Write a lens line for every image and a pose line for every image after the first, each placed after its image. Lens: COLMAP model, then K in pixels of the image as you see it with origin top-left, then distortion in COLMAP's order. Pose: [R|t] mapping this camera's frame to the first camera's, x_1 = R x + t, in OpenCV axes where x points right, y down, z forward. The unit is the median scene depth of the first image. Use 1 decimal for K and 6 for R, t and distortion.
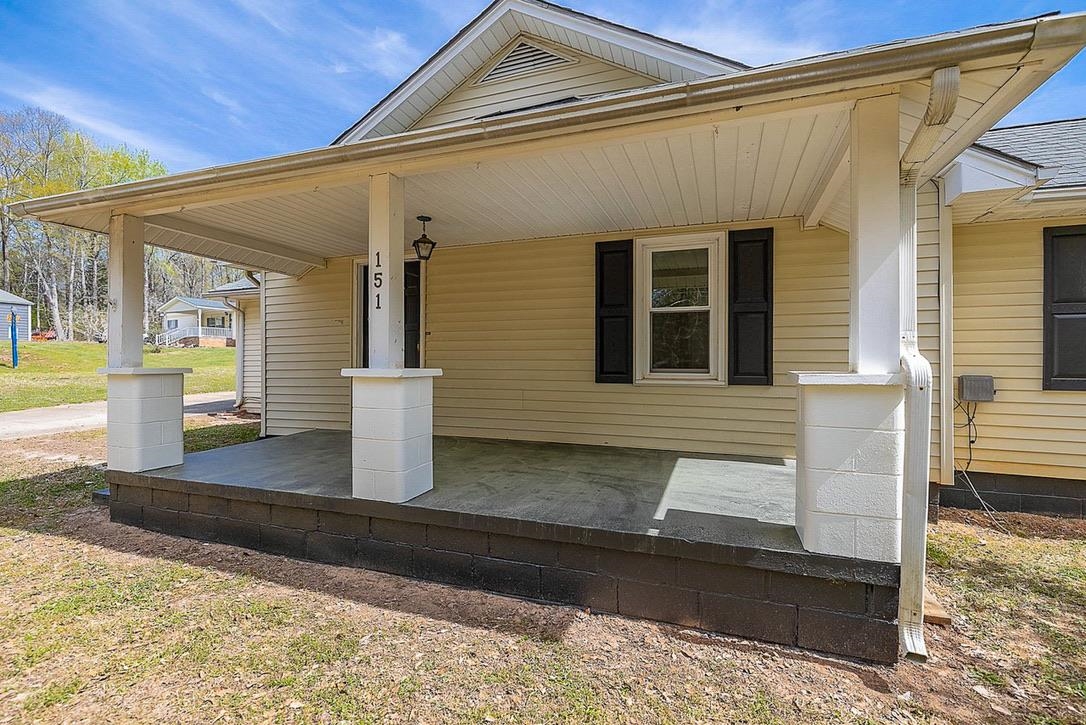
lens RADIAL K [[470.8, 0, 541.9], [0, 470.8, 356.3], [0, 0, 1]] dist [0.005690, -0.001303]
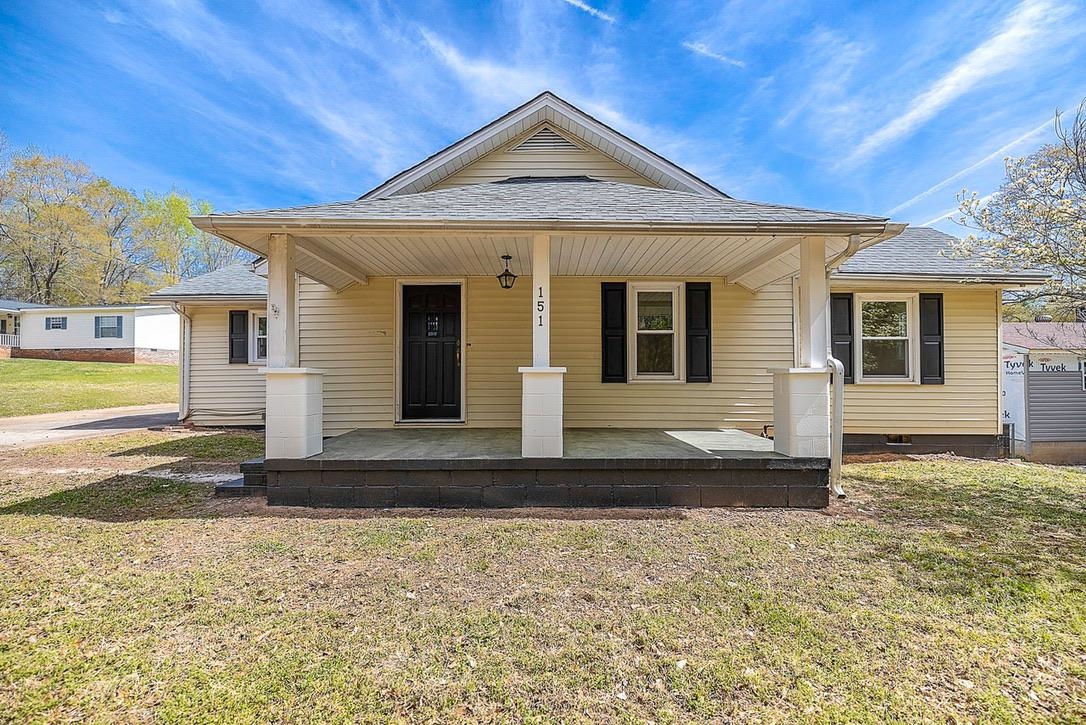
lens RADIAL K [[470.8, 0, 543.8], [0, 470.8, 363.6], [0, 0, 1]] dist [0.005690, -0.001303]
pose [[0.925618, 0.007385, 0.378387, -0.601127], [0.001184, 0.999748, -0.022409, 0.032385], [-0.378457, 0.021190, 0.925376, -0.232991]]
